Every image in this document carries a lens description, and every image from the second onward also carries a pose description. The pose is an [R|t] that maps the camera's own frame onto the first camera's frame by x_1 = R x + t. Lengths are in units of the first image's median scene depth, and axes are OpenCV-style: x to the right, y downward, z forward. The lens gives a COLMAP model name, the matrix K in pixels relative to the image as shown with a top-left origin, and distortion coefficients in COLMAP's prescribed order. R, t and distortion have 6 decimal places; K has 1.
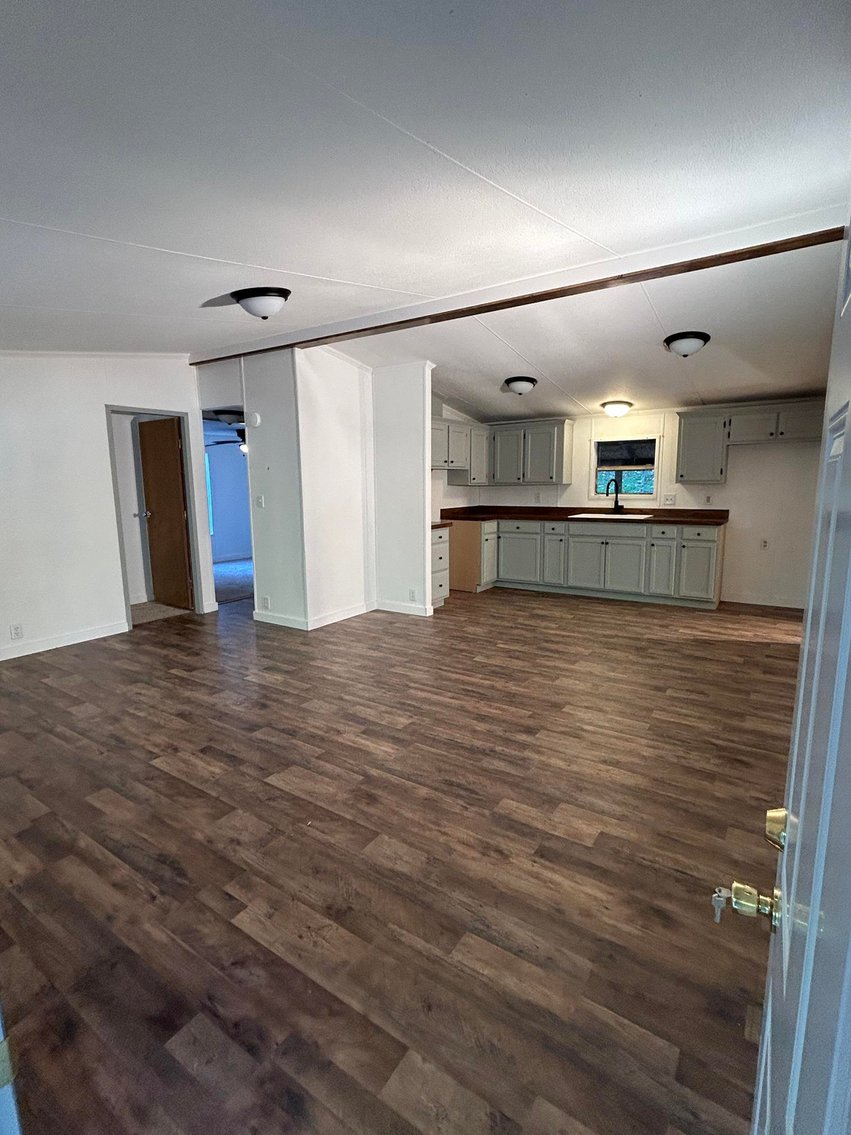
lens RADIAL K [[541.2, 0, 421.9], [0, 541.2, 565.9], [0, 0, 1]] dist [-0.003322, -0.001416]
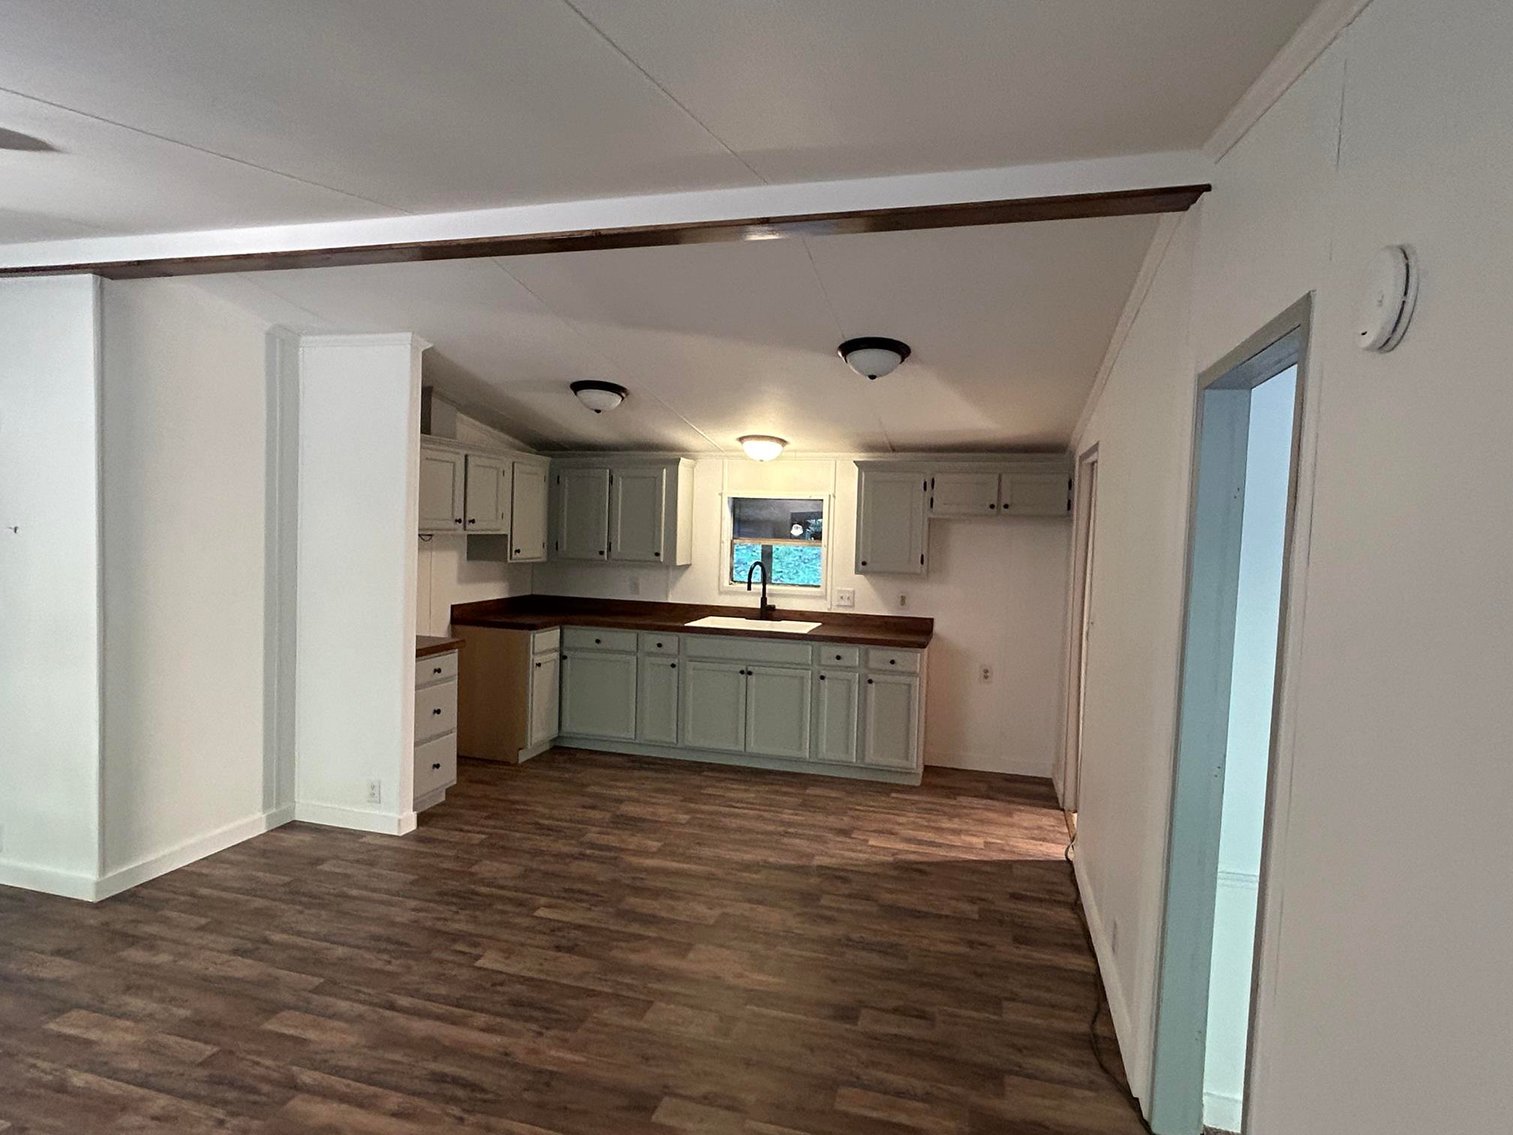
lens RADIAL K [[837.9, 0, 752.0], [0, 837.9, 566.4], [0, 0, 1]] dist [0.000521, 0.001651]
pose [[0.946397, 0.025787, 0.321975, 0.058891], [0.008789, 0.994383, -0.105476, -0.066620], [-0.322886, 0.102653, 0.940854, 0.157246]]
